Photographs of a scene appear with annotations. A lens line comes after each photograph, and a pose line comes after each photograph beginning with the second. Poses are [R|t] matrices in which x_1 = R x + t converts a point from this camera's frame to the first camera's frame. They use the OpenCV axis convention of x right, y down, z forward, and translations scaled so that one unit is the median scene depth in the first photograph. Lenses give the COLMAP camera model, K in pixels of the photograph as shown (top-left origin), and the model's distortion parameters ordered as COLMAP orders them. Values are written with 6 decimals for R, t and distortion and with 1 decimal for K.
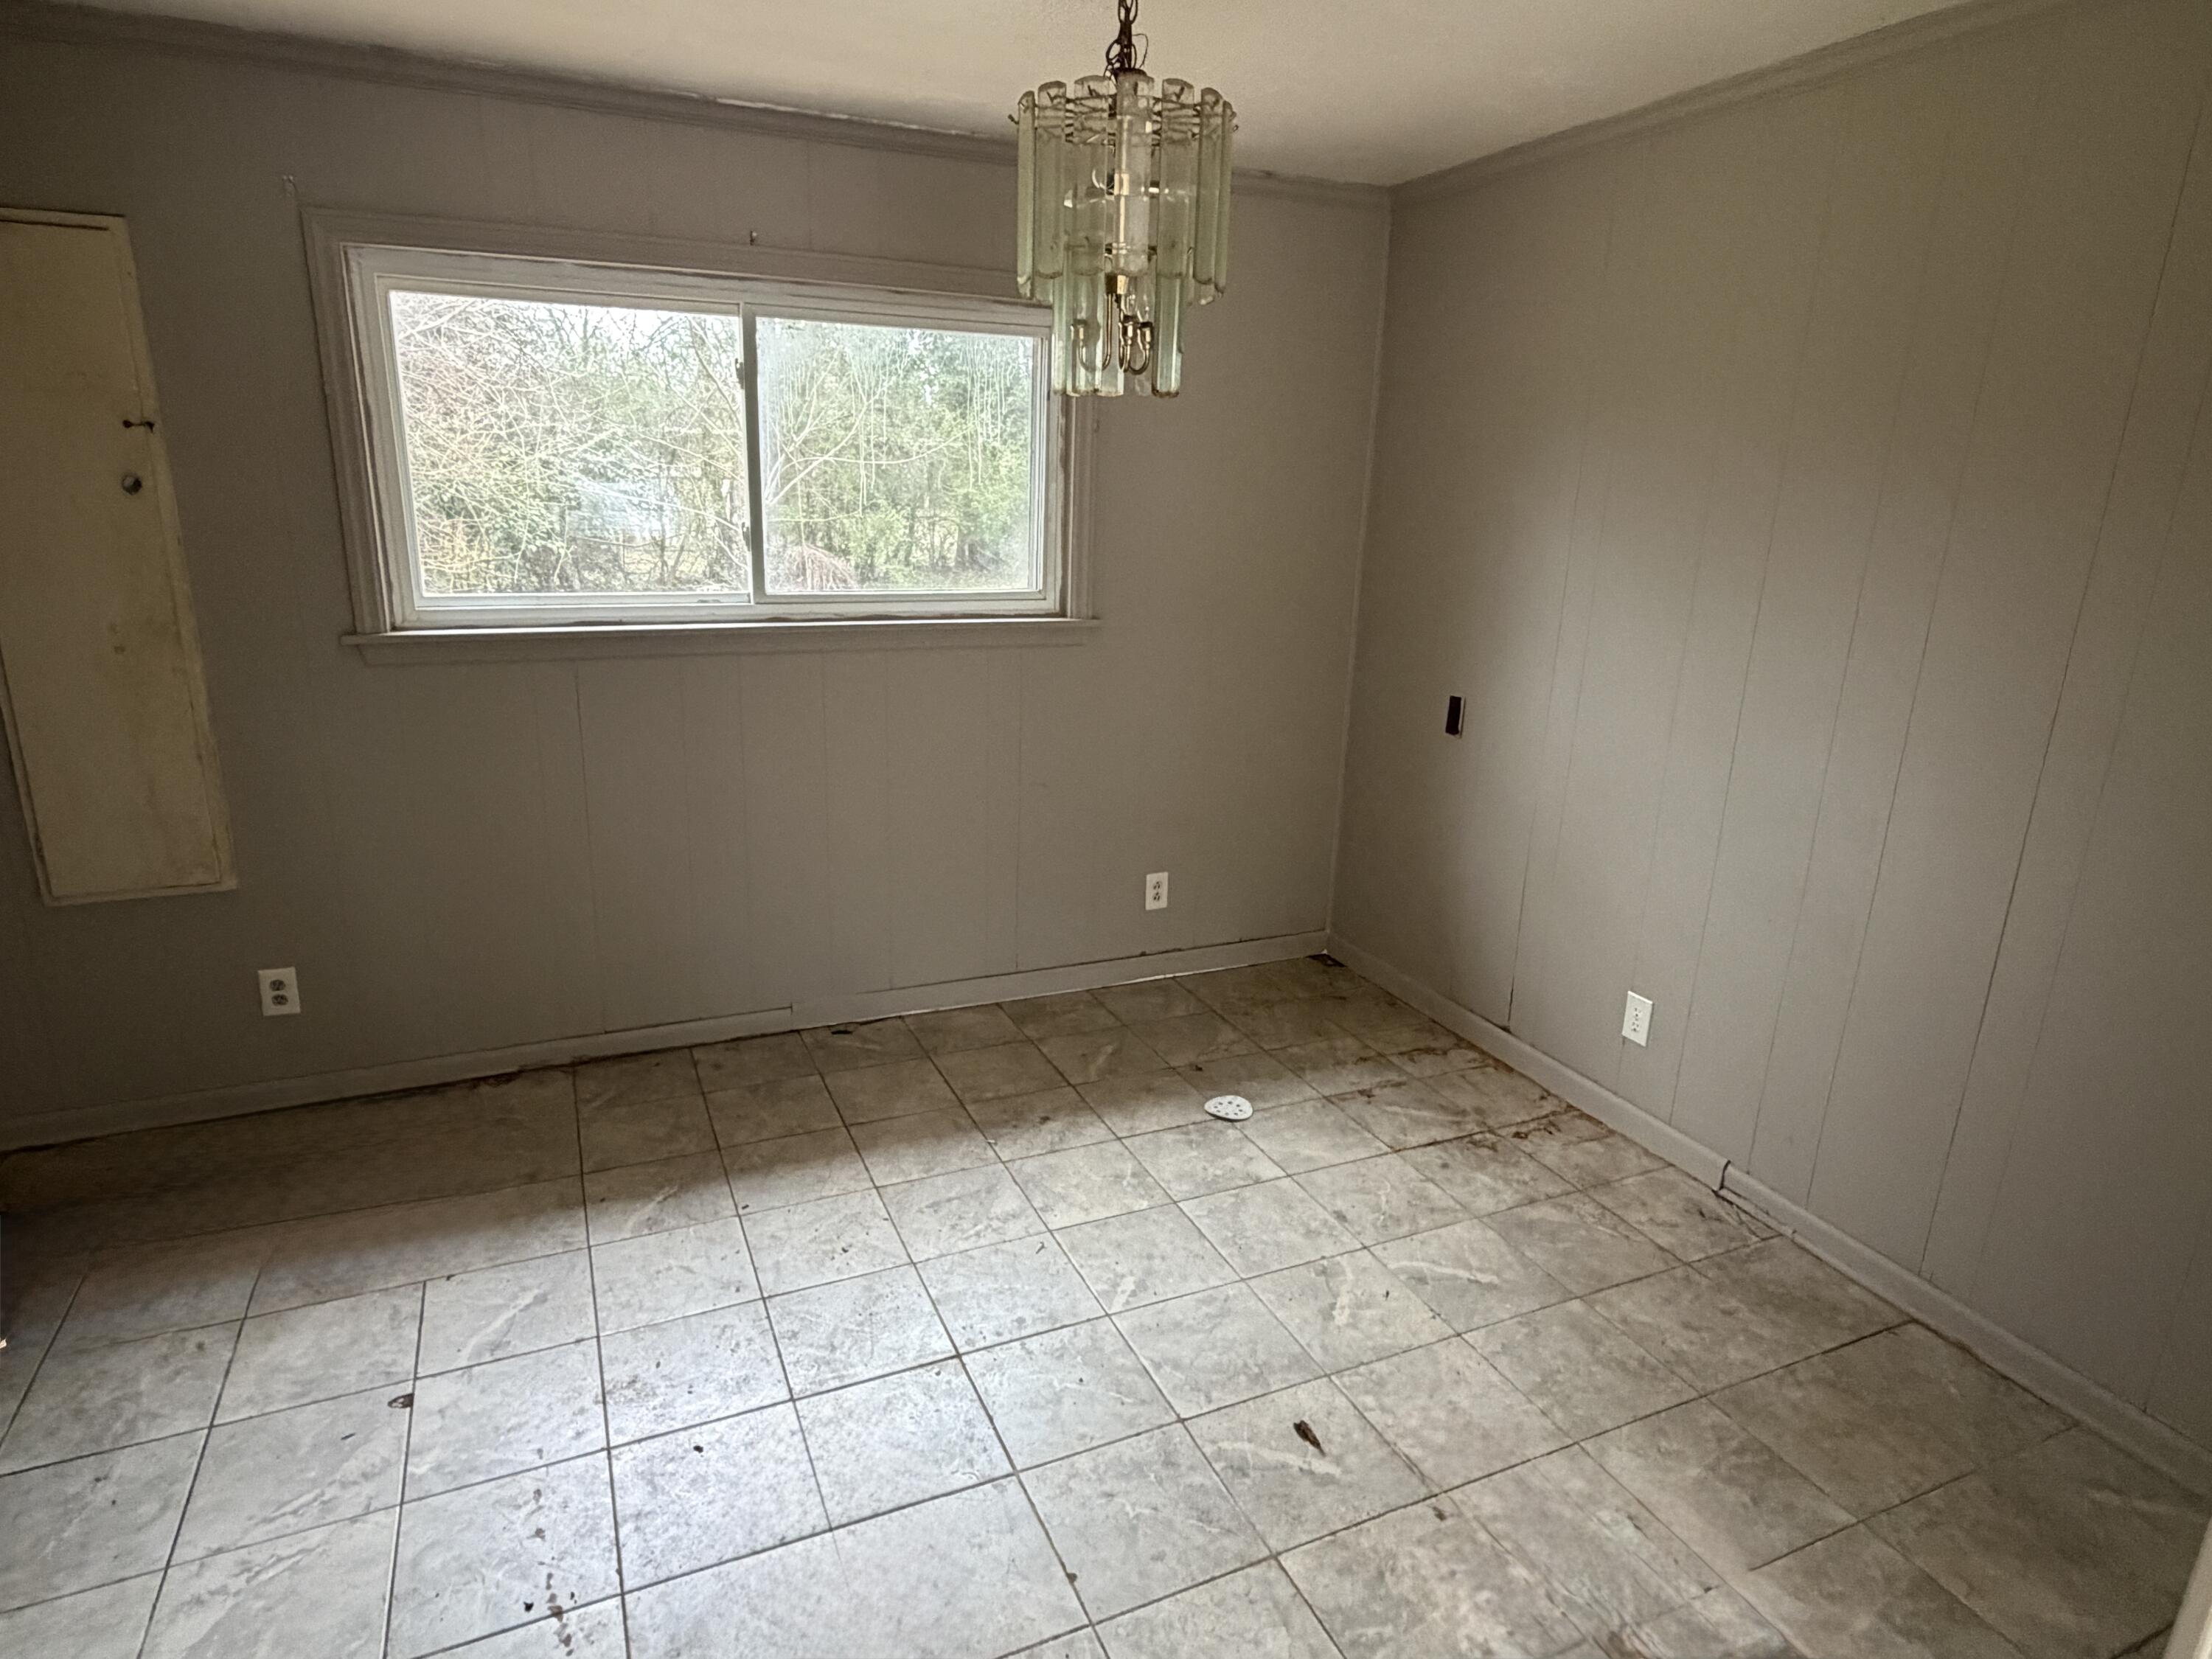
lens RADIAL K [[1258.8, 0, 1106.0], [0, 1258.8, 829.5], [0, 0, 1]] dist [0.000980, 0.000103]
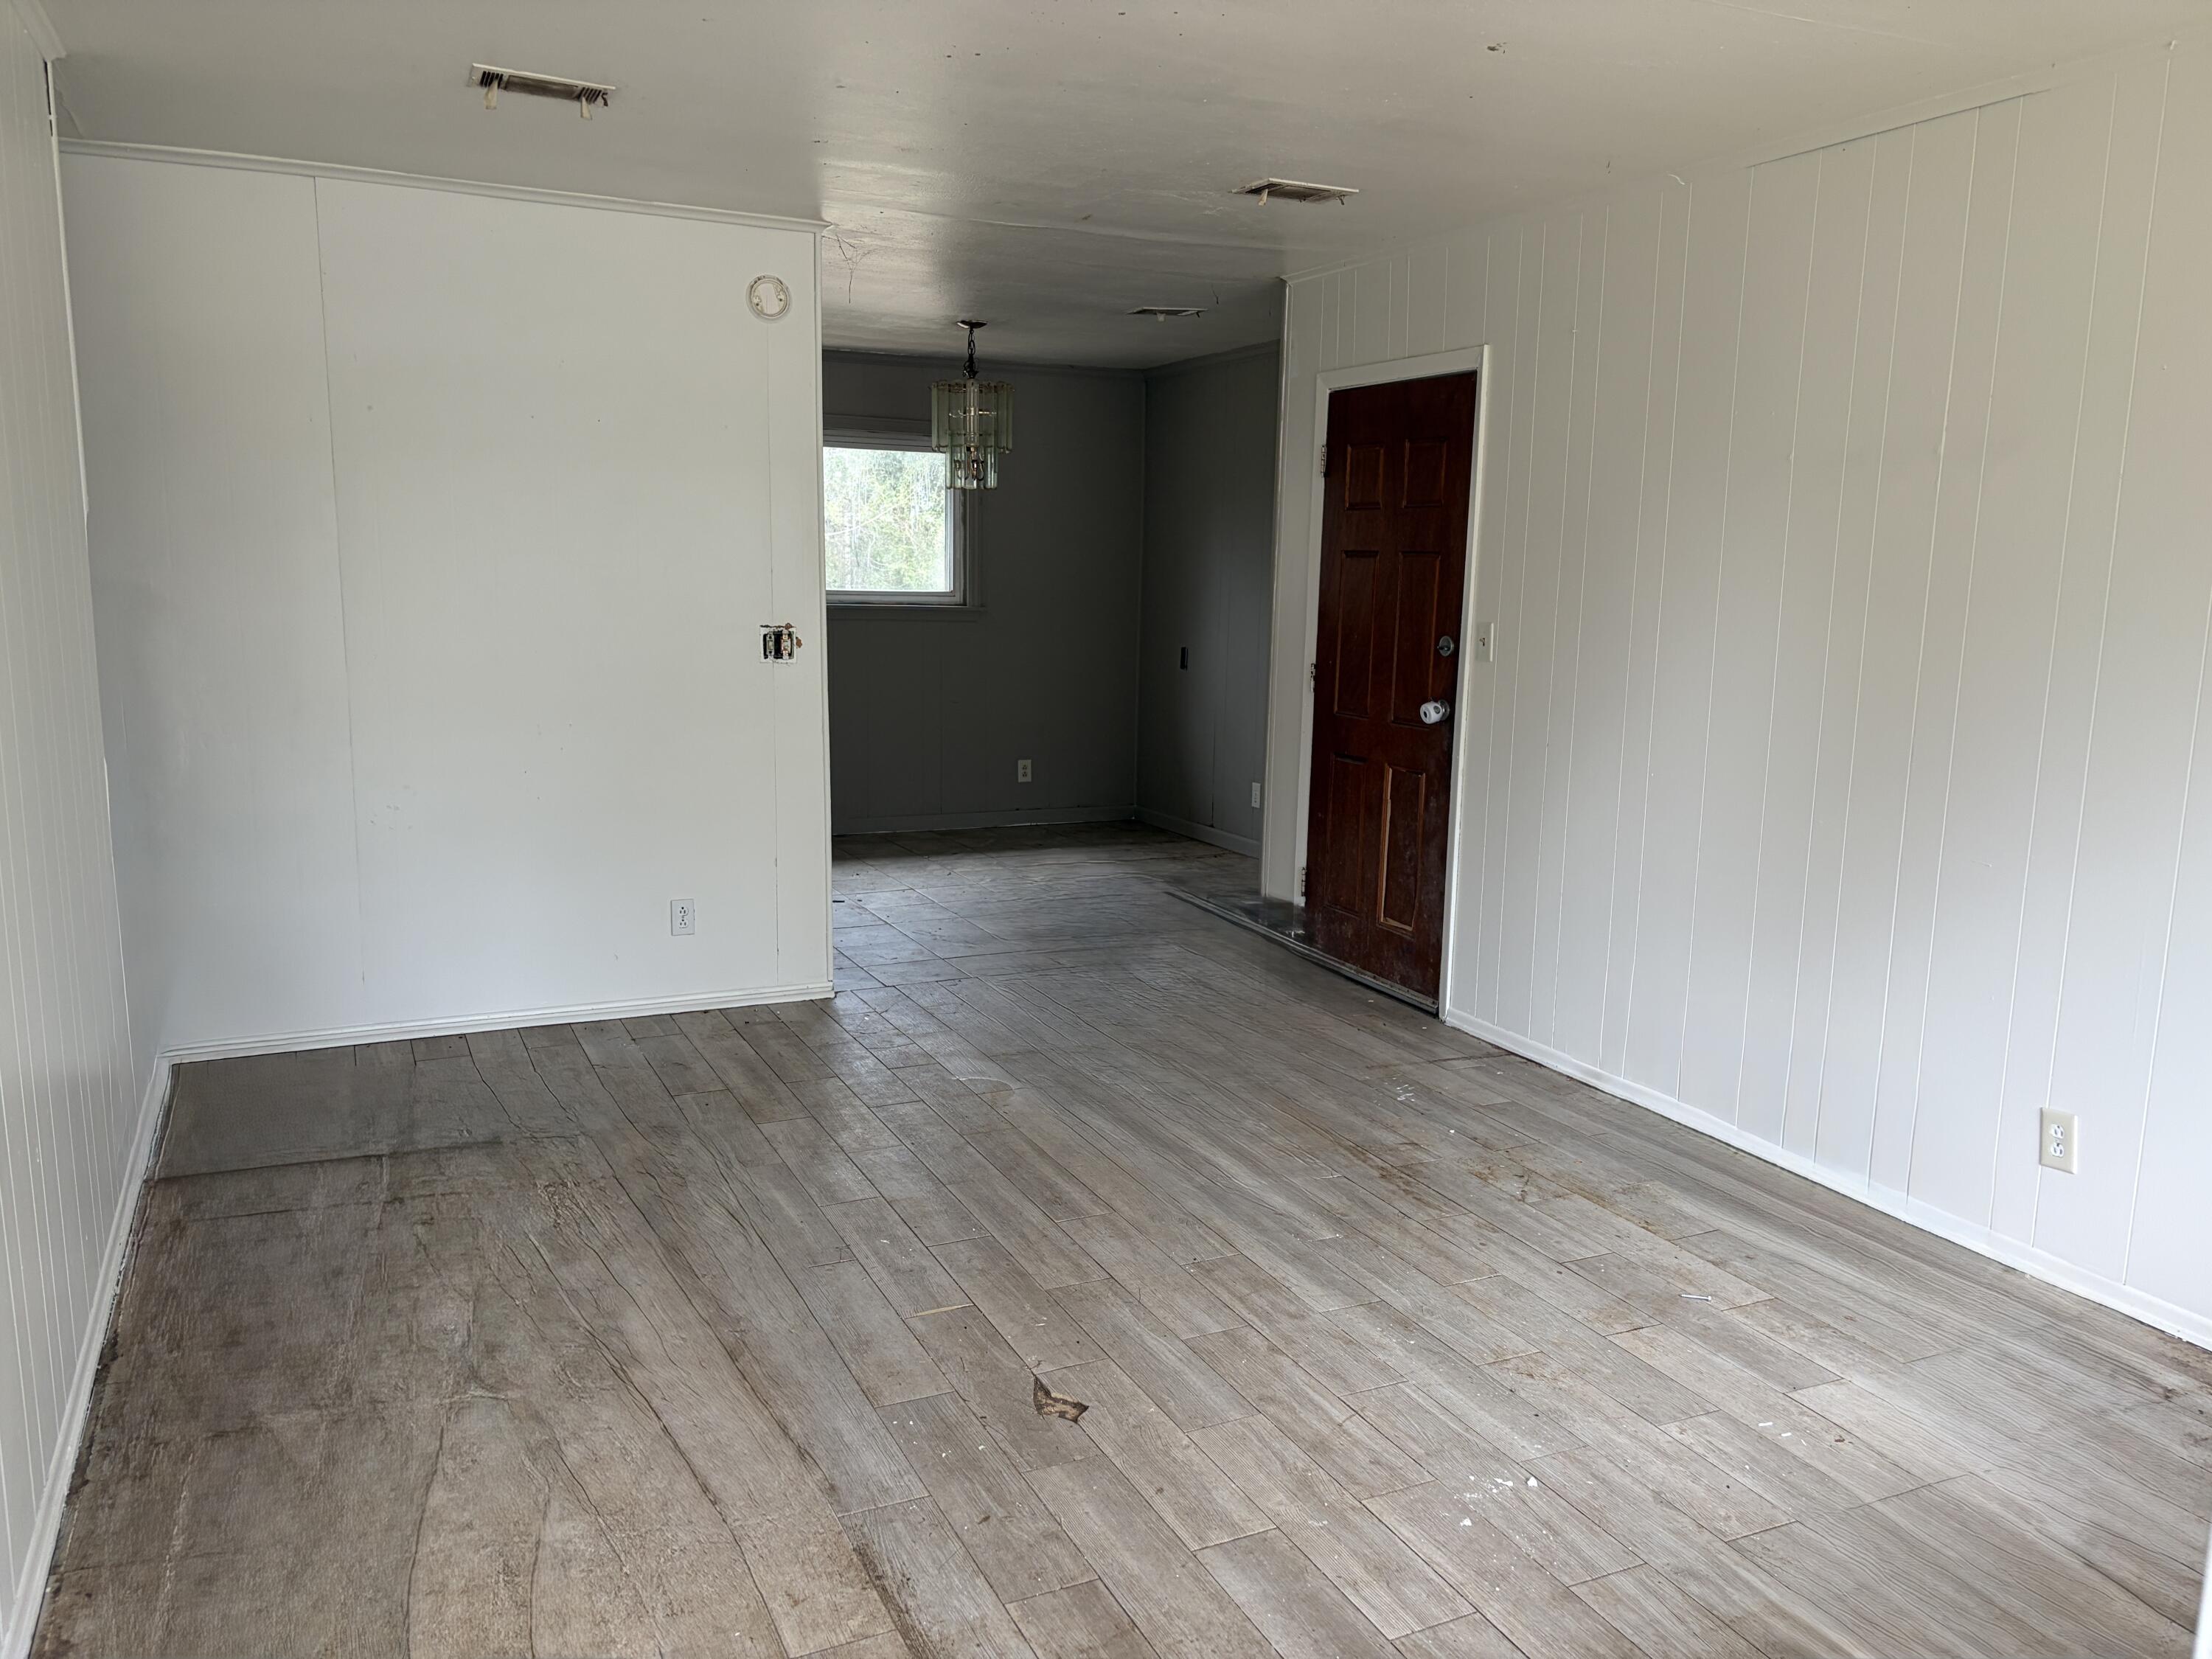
lens RADIAL K [[1666.1, 0, 1106.0], [0, 1666.1, 829.5], [0, 0, 1]] dist [0.244334, 0.000007]
pose [[0.999783, -0.011952, 0.017082, 0.112080], [0.013838, 0.993274, -0.114961, 0.390537], [-0.015593, 0.115172, 0.993223, -1.231297]]
